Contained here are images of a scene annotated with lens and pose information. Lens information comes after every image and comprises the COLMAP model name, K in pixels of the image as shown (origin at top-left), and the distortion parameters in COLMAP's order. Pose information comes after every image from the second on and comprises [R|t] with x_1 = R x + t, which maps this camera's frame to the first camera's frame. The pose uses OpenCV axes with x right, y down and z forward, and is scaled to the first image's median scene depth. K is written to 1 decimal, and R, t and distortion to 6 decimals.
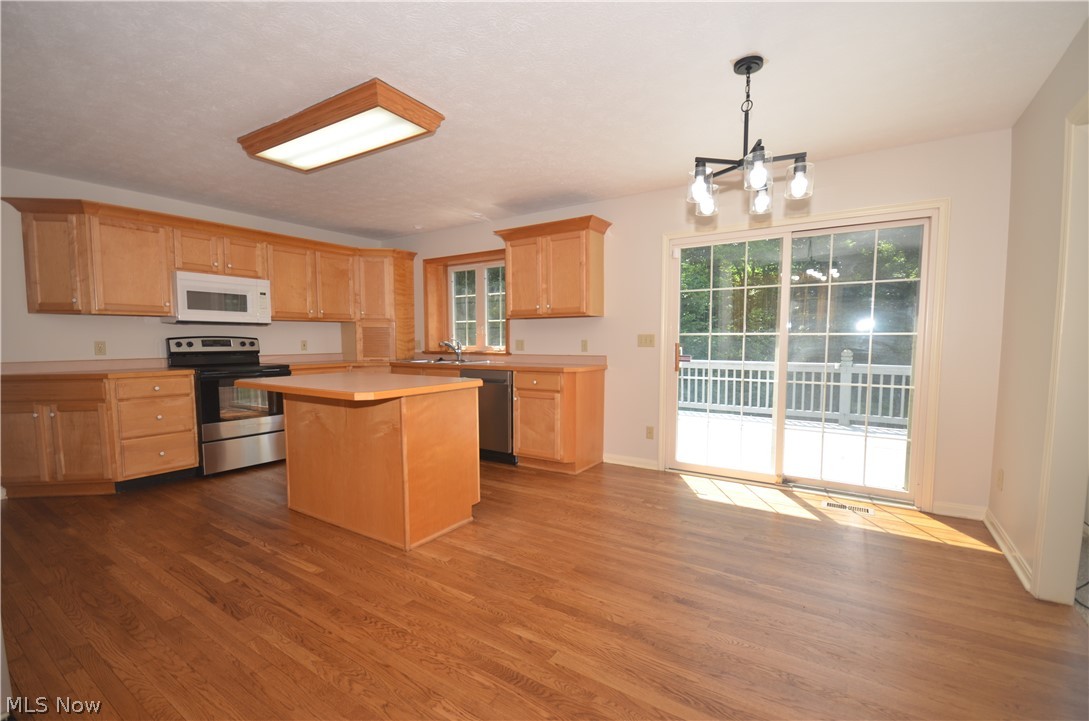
lens RADIAL K [[472.5, 0, 541.2], [0, 472.5, 375.6], [0, 0, 1]] dist [0.017445, -0.016953]
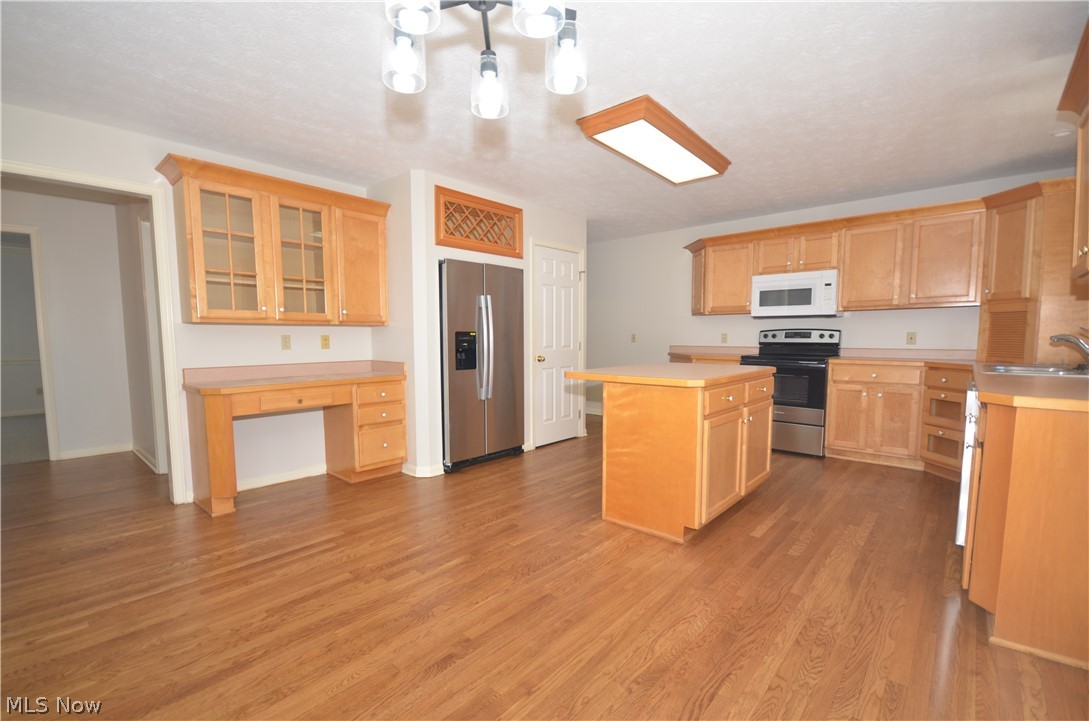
lens RADIAL K [[472.6, 0, 542.4], [0, 472.6, 376.0], [0, 0, 1]] dist [-0.000467, -0.000039]
pose [[-0.135180, 0.087024, -0.986992, 0.587935], [-0.073294, 0.992528, 0.097551, -0.047252], [0.988106, 0.085528, -0.127792, 0.704346]]
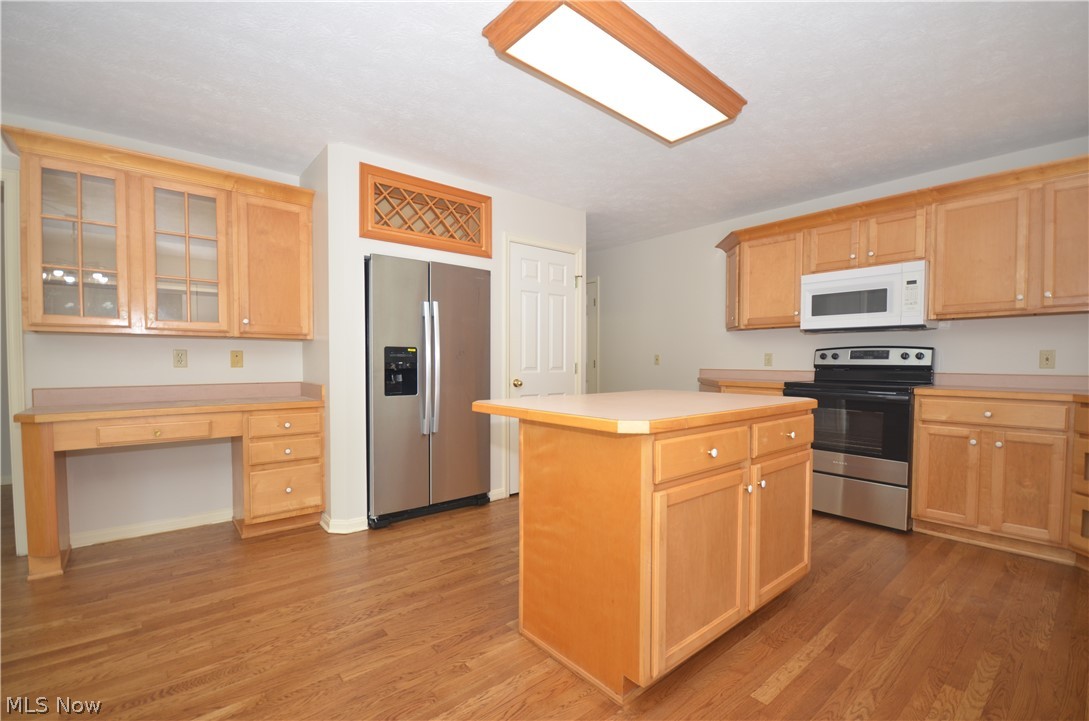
lens RADIAL K [[472.5, 0, 541.2], [0, 472.5, 375.6], [0, 0, 1]] dist [0.017445, -0.016953]
pose [[-0.277579, 0.031483, -0.960187, 0.281619], [-0.076474, 0.995567, 0.054751, -0.043994], [0.957654, 0.088627, -0.273941, 0.864452]]
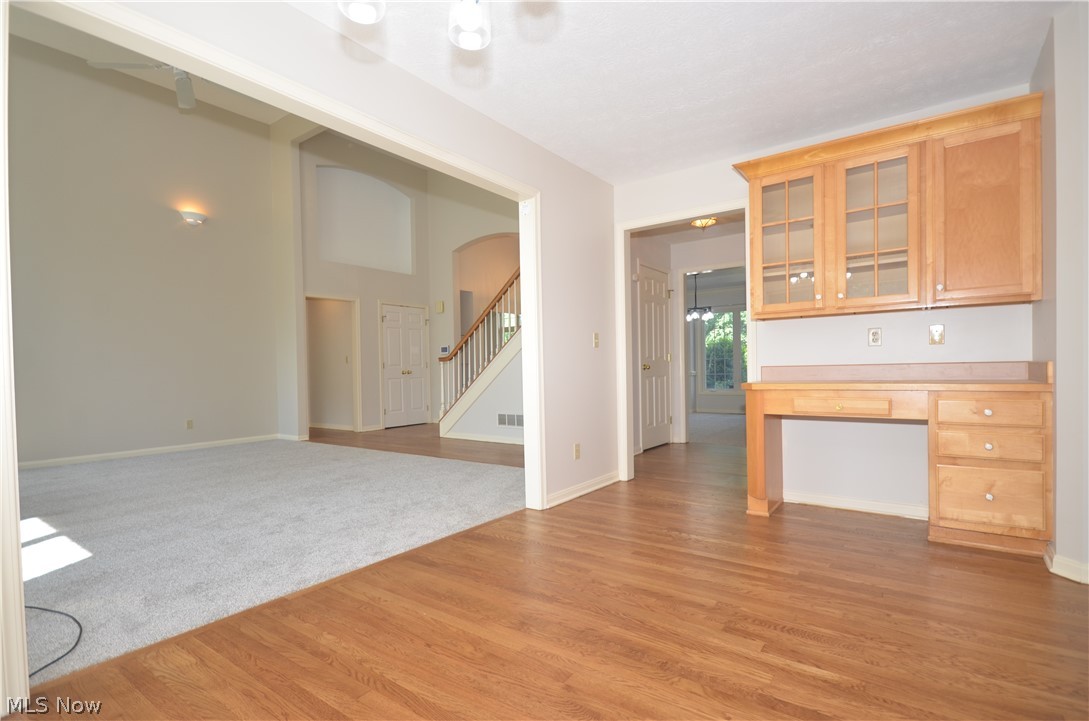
lens RADIAL K [[519.7, 0, 542.3], [0, 519.7, 378.2], [0, 0, 1]] dist [0.000335, -0.000219]
pose [[-0.998969, 0.020100, 0.040714, 0.187847], [0.023897, 0.995189, 0.095019, -0.007516], [-0.038608, 0.095894, -0.994643, 0.937017]]
